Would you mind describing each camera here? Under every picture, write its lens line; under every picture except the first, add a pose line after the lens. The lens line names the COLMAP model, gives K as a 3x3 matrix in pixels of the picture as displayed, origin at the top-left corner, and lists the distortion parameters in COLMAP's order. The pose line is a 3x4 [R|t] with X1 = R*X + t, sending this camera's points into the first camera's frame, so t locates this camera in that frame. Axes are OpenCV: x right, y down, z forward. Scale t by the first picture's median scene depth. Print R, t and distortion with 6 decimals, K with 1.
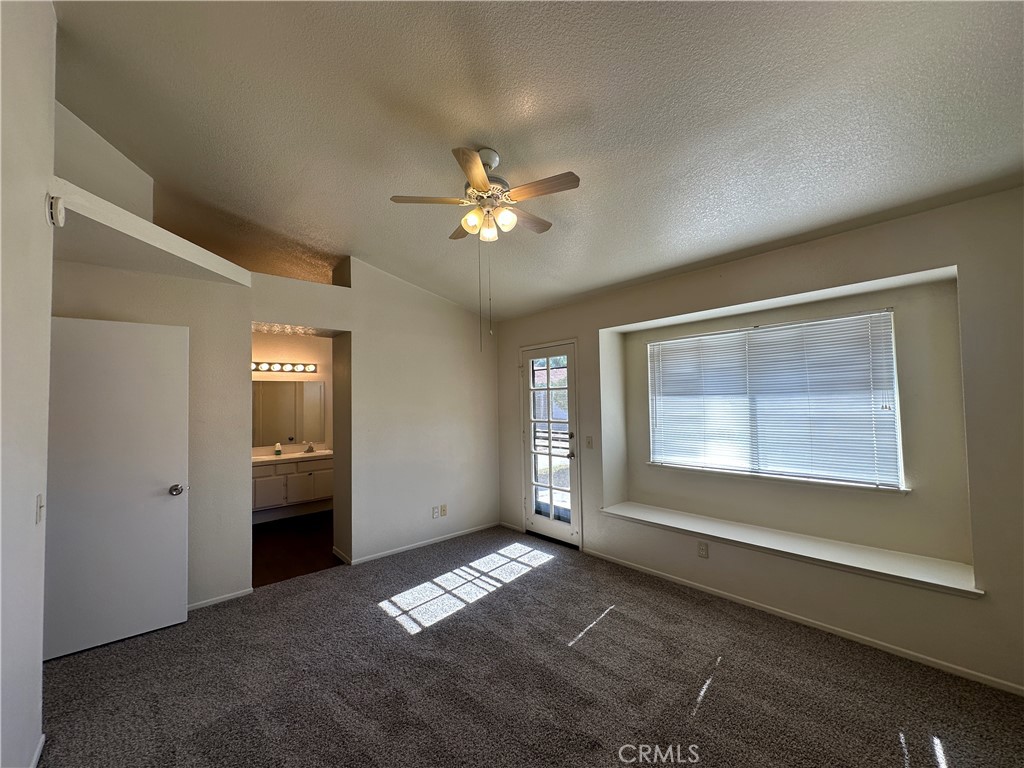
lens RADIAL K [[410.3, 0, 510.9], [0, 410.3, 384.9], [0, 0, 1]] dist [-0.001569, 0.000615]
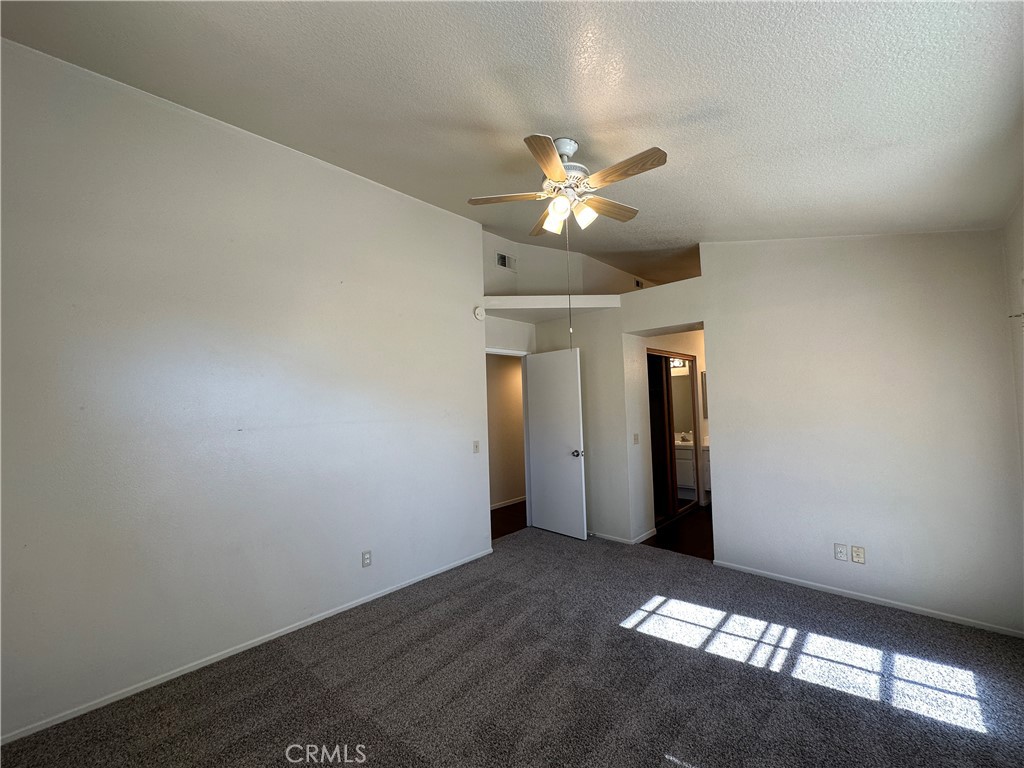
lens RADIAL K [[407.8, 0, 511.6], [0, 407.8, 386.6], [0, 0, 1]] dist [-0.000668, 0.000116]
pose [[0.086533, -0.017869, -0.996089, 0.626228], [0.067613, 0.997639, -0.012023, 0.002768], [0.993952, -0.066308, 0.087537, 0.552933]]
